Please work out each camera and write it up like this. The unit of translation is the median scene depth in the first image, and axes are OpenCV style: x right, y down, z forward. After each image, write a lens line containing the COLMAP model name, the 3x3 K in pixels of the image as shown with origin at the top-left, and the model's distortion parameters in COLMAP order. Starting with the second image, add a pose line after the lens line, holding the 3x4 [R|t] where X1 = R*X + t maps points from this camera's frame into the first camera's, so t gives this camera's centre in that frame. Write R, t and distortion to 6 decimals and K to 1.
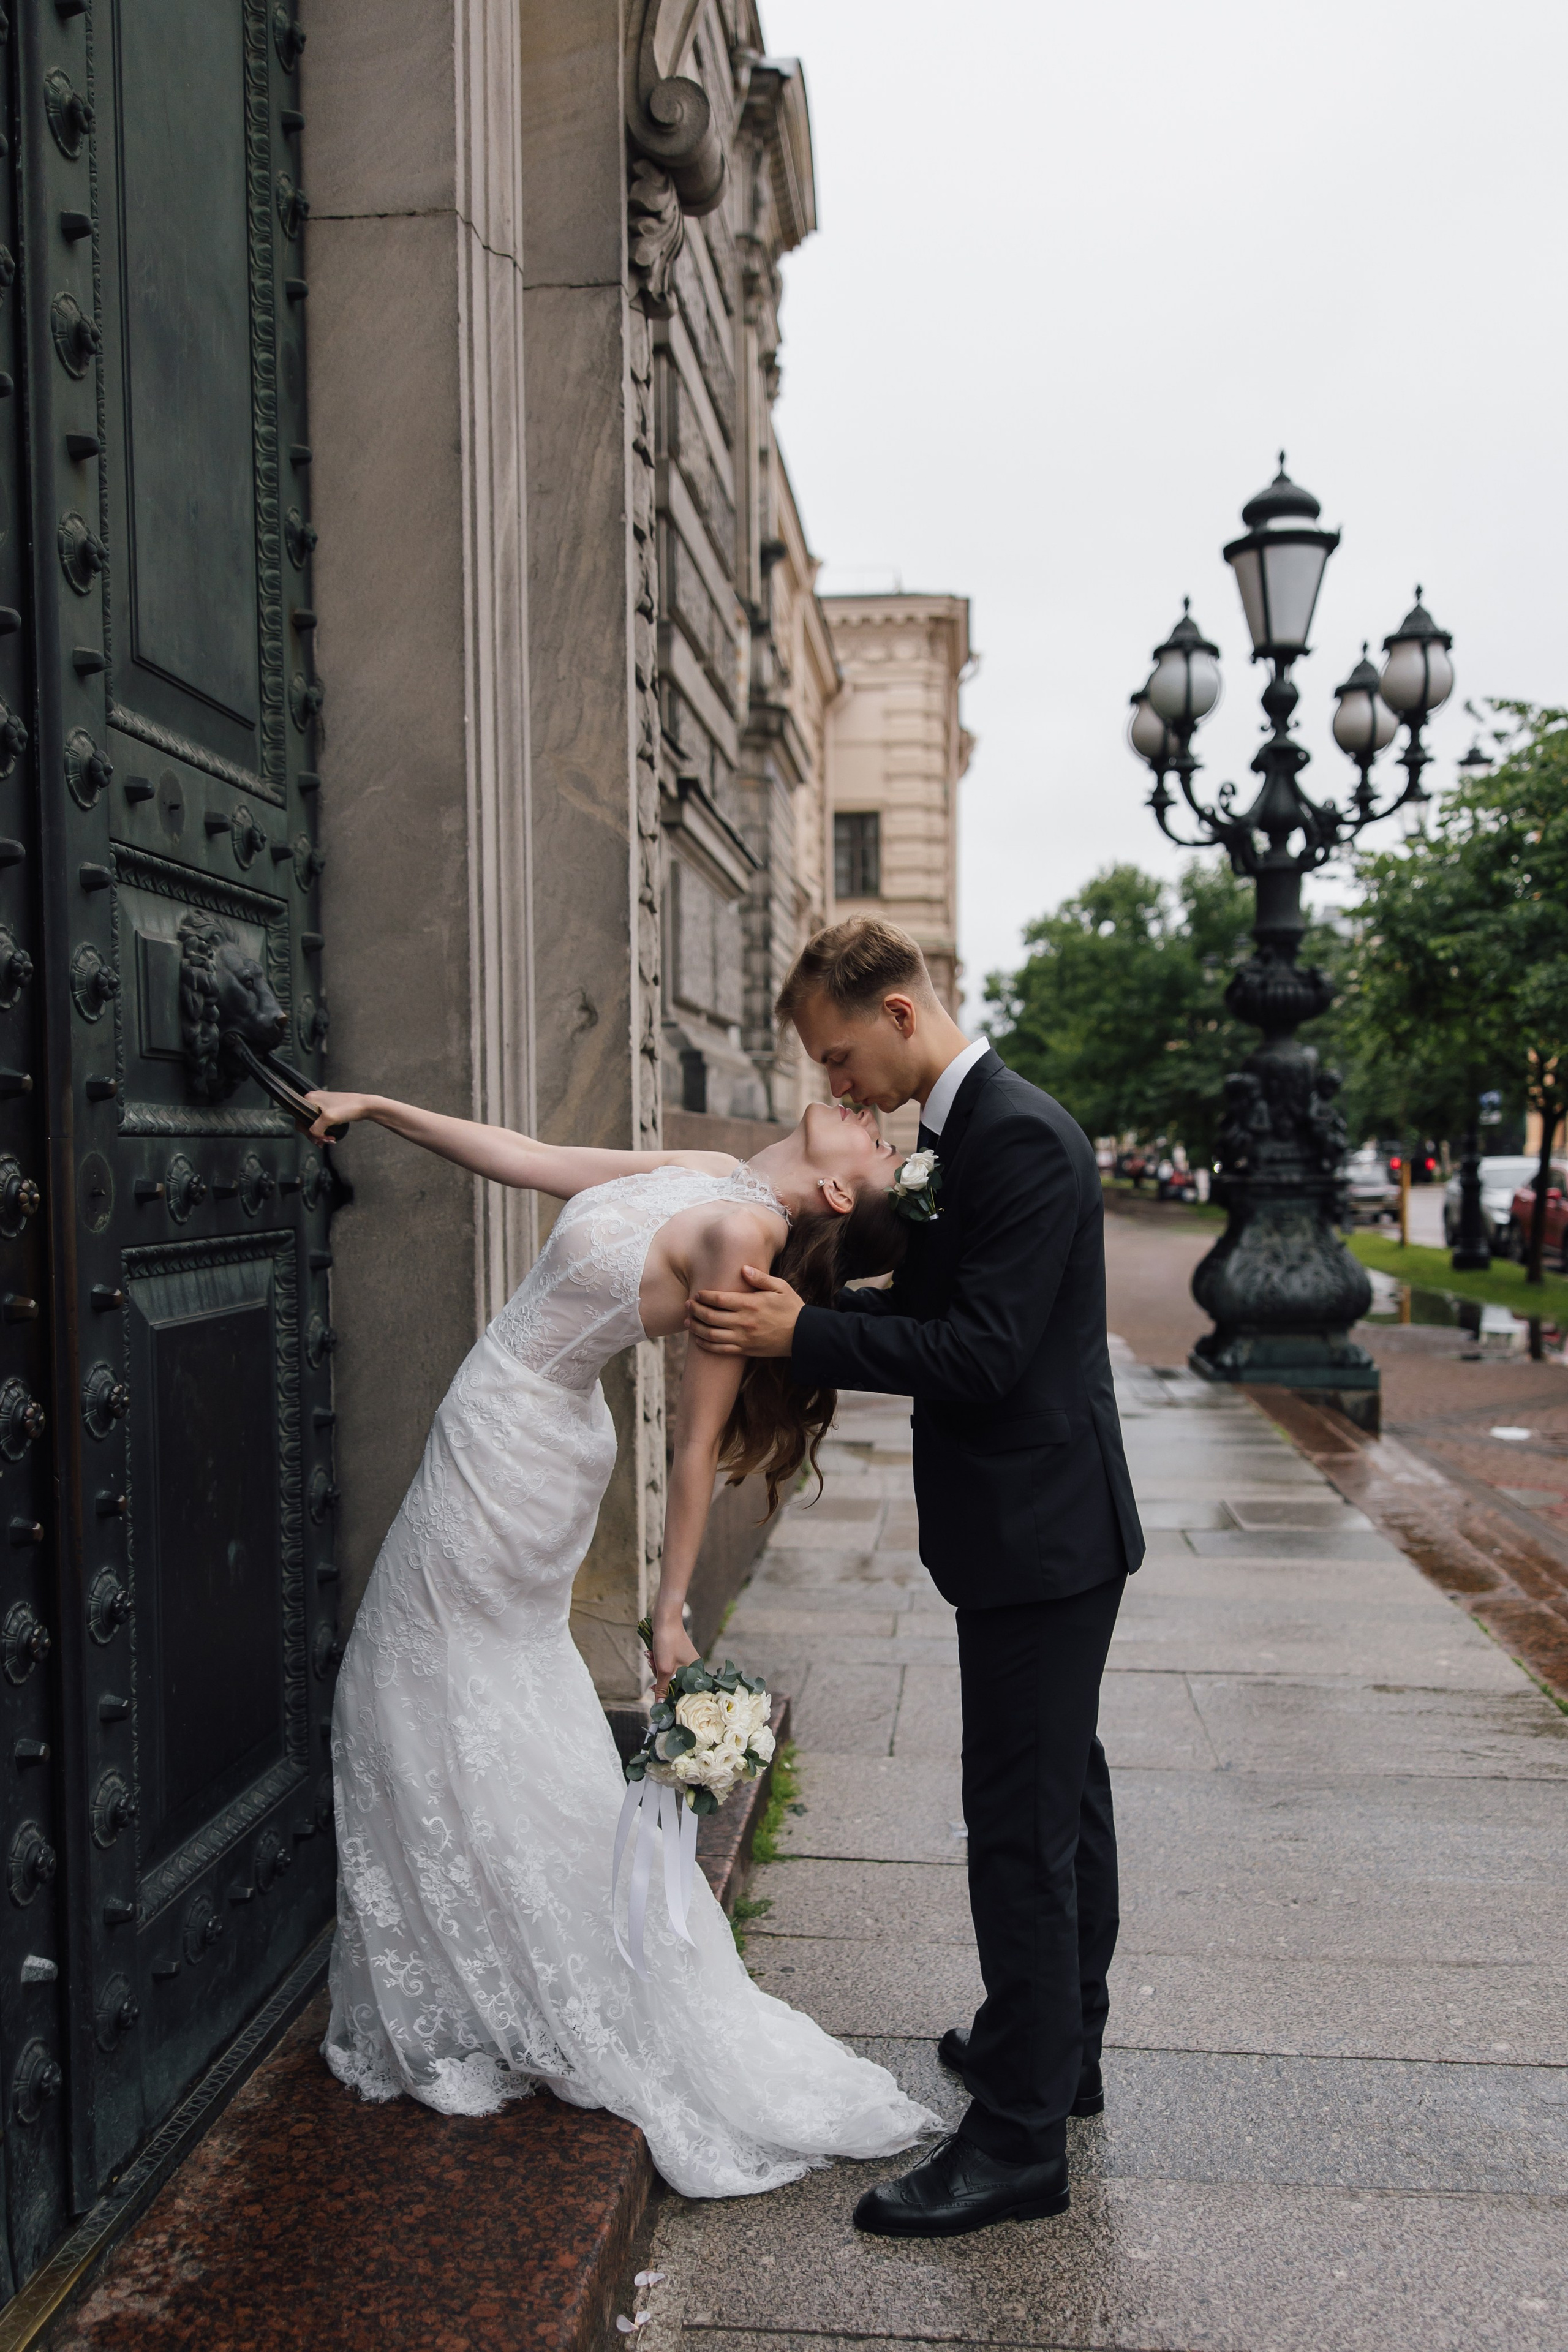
lens RADIAL K [[2025.7, 0, 800.9], [0, 2025.7, 1266.9], [0, 0, 1]] dist [0.008592, -0.010910]
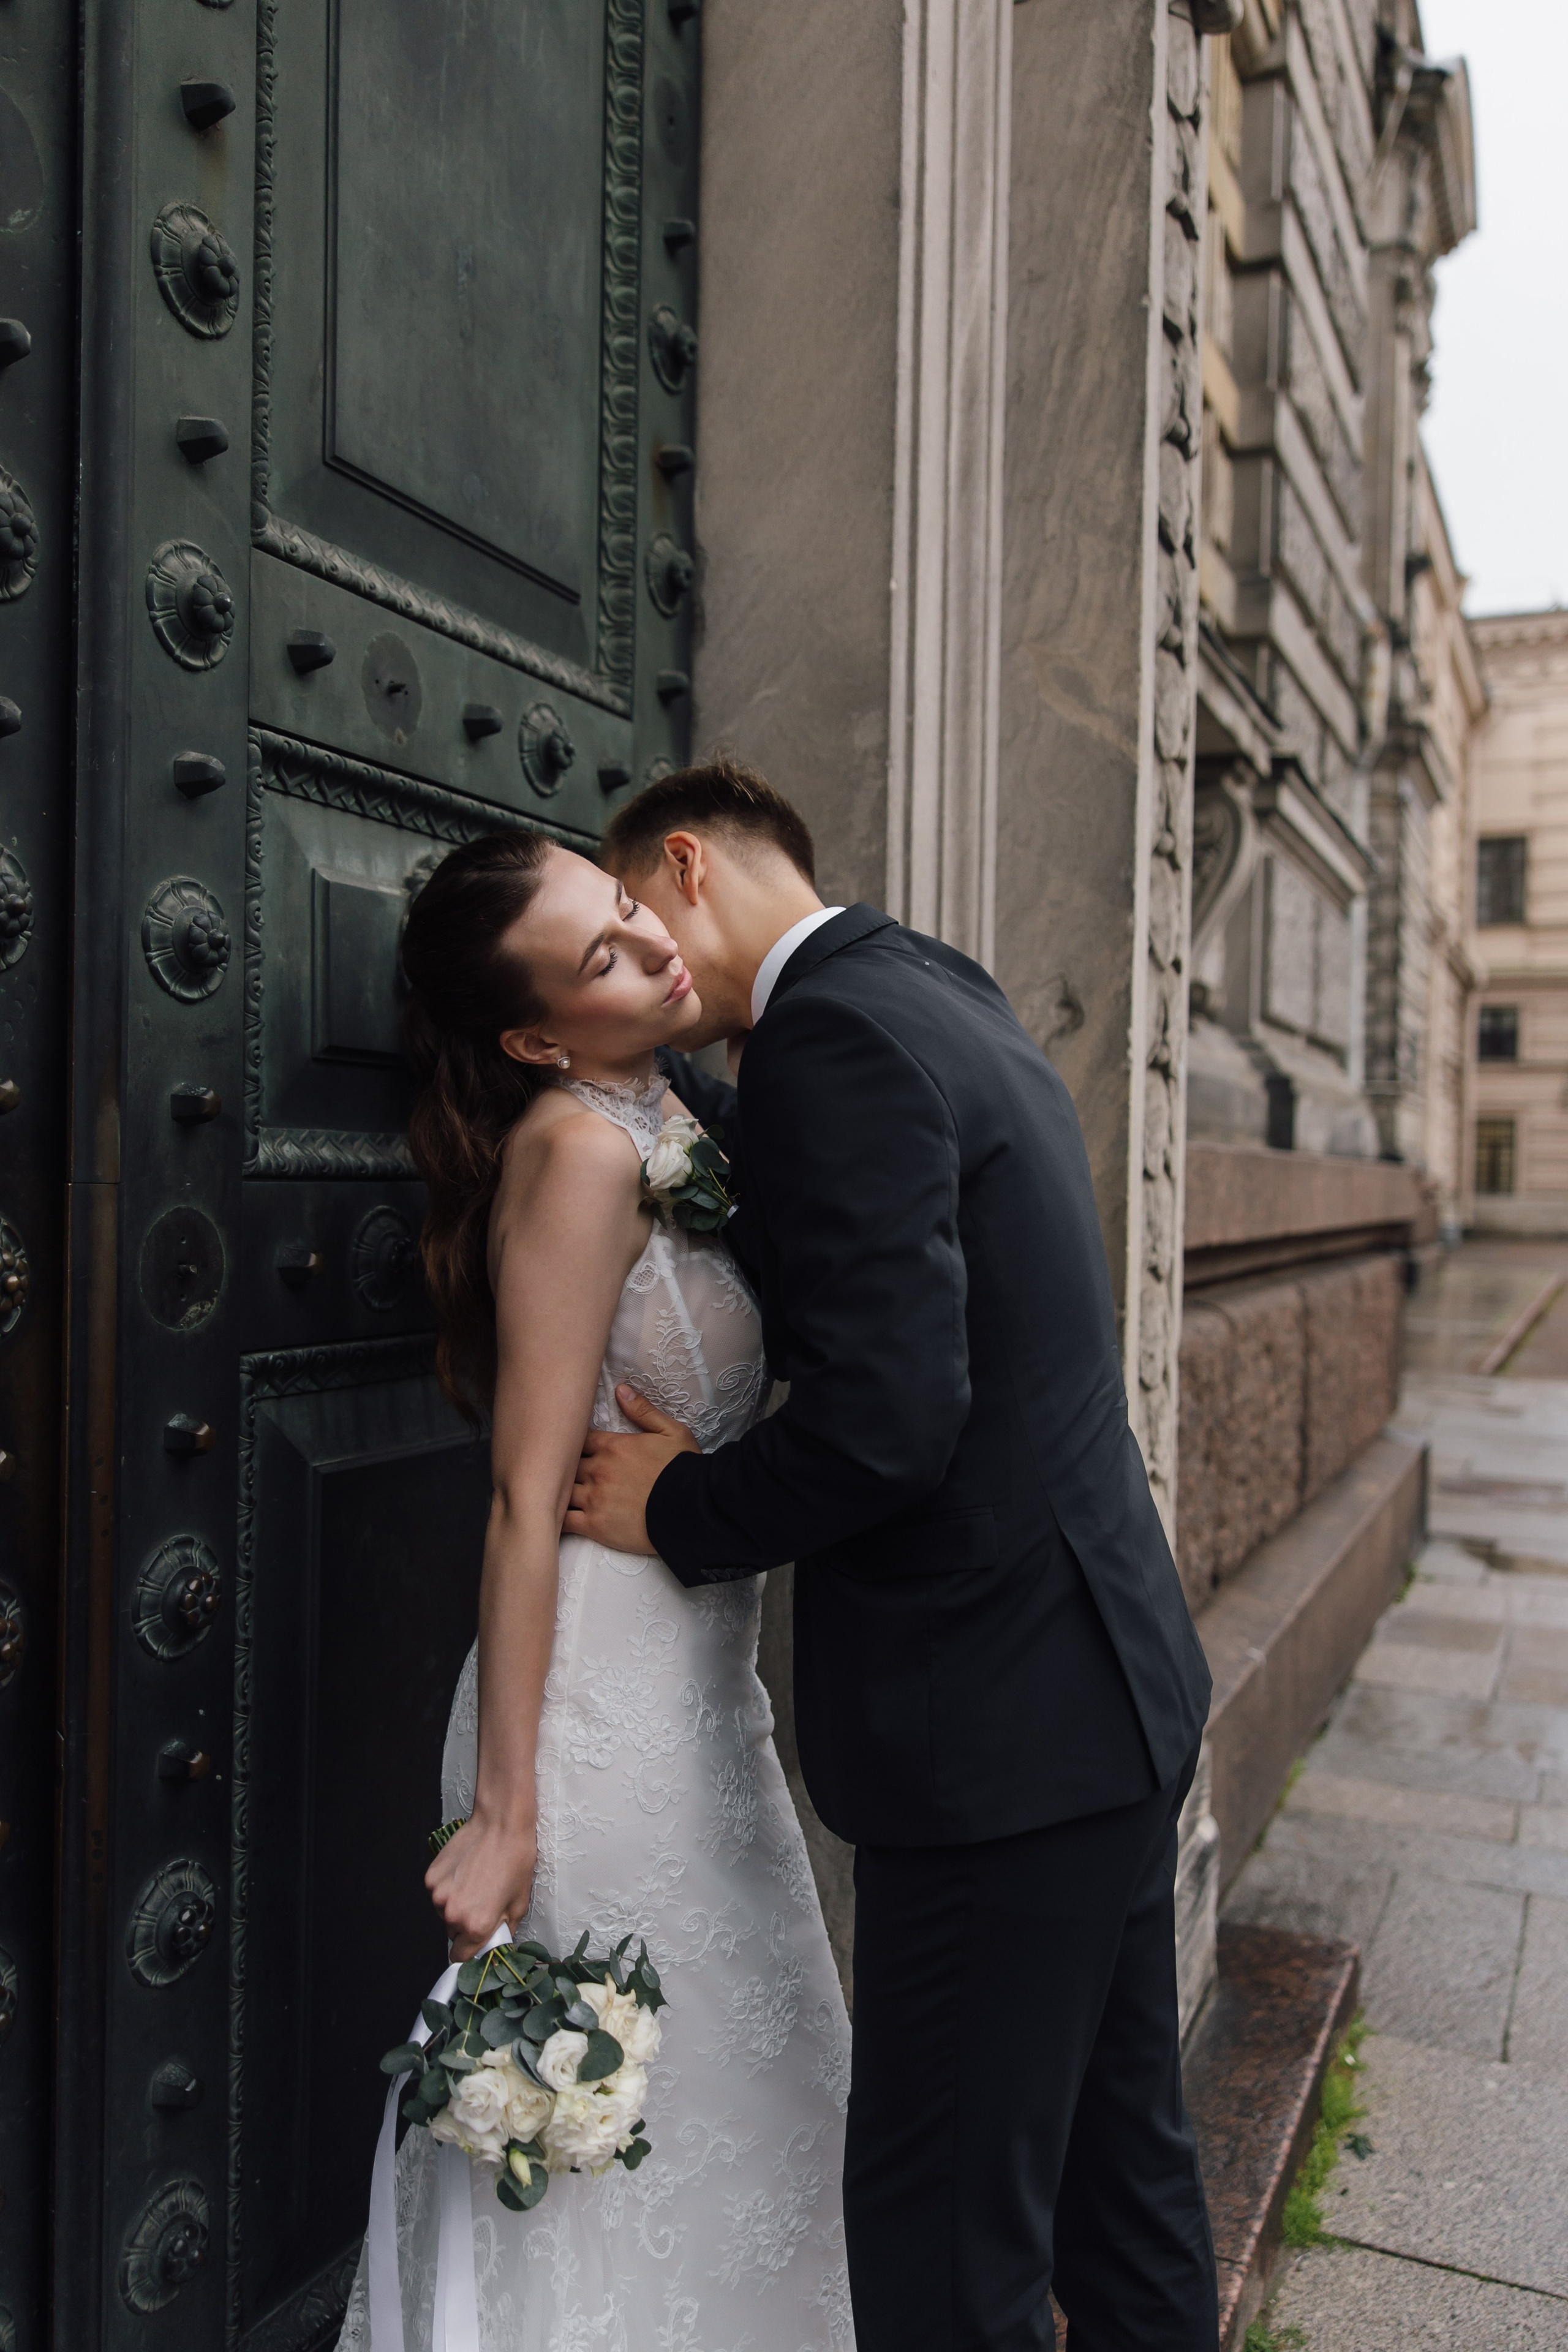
lens RADIAL K [[1920.3, 0, 772.2], [0, 1920.3, 1205.6], [0, 0, 1]] dist [0.007652, -0.006141]
pose [[0.945380, 0.031298, -0.324465, 0.014887], [-0.044803, 0.998409, -0.034236, -0.031274], [0.322877, 0.046903, 0.945278, 0.347799]]
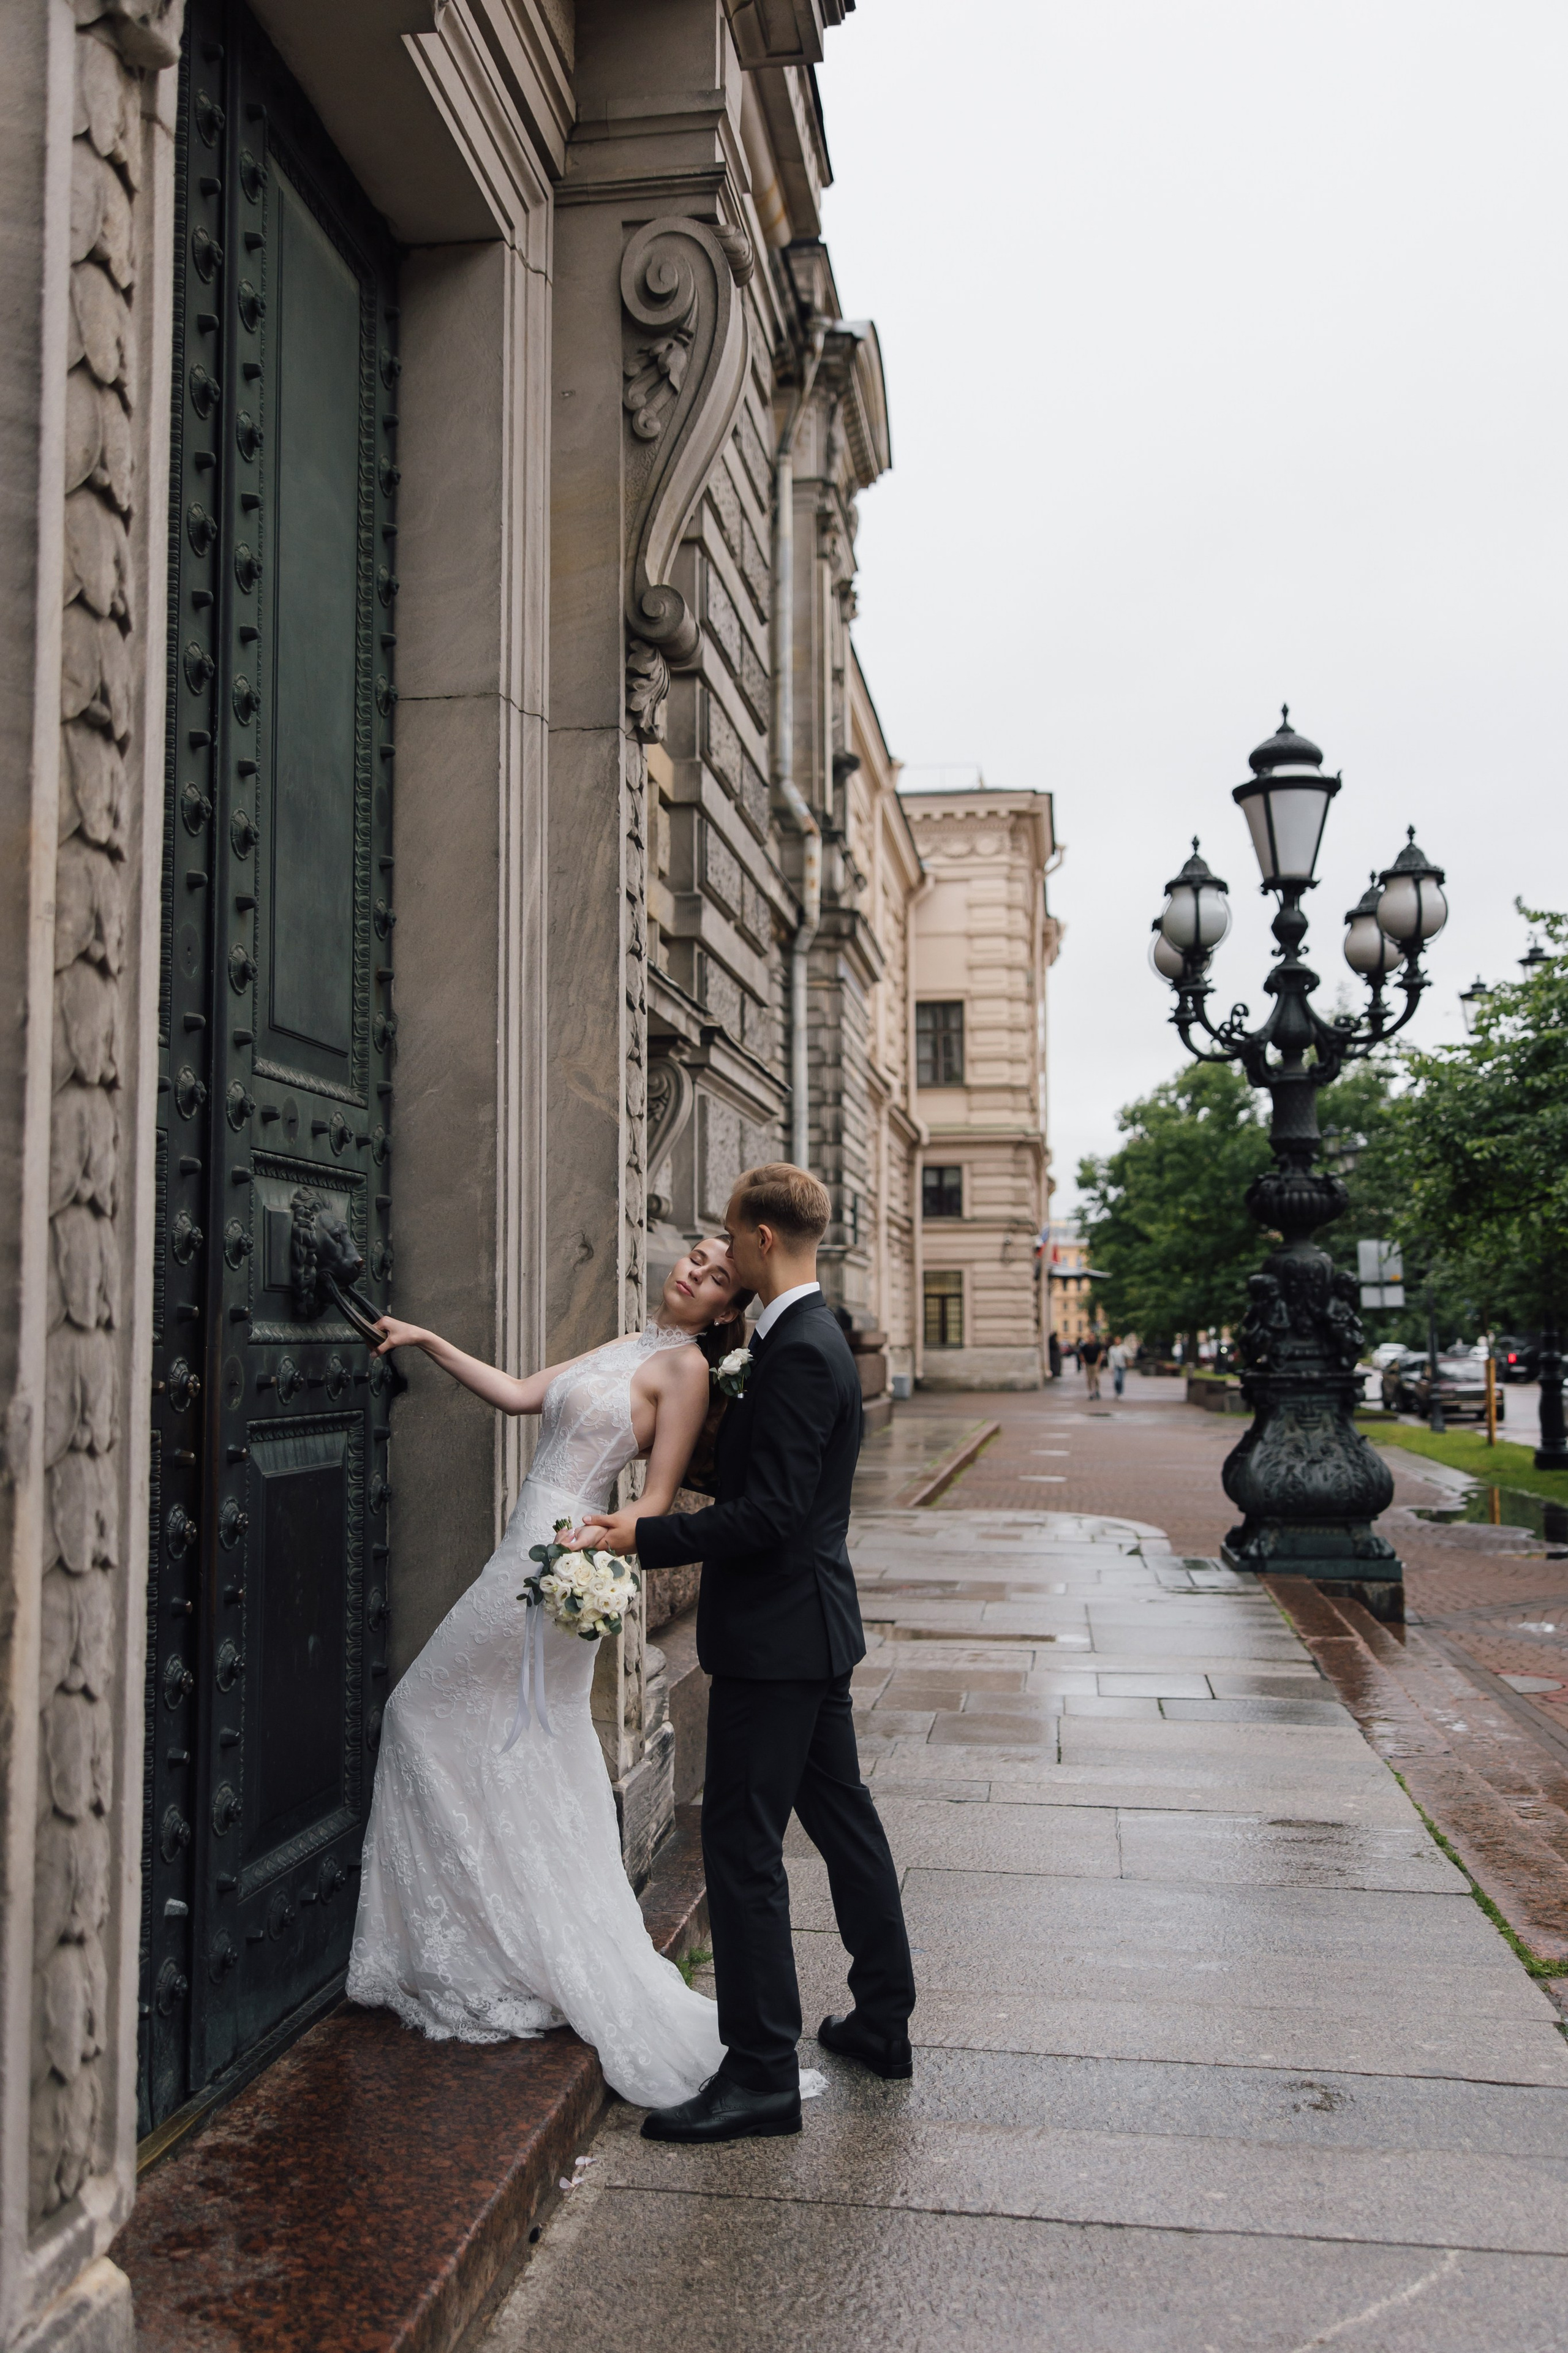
lens RADIAL K [[2154.0, 0, 752.9], [0, 2154.0, 1172.5], [0, 0, 1]] dist [-0.003959, -0.001391]
pose [[0.997453, 0.000061, -0.071322, 0.106340], [-0.009618, 0.990979, -0.133668, 0.013038], [0.070671, 0.134014, 0.988456, -0.403579]]
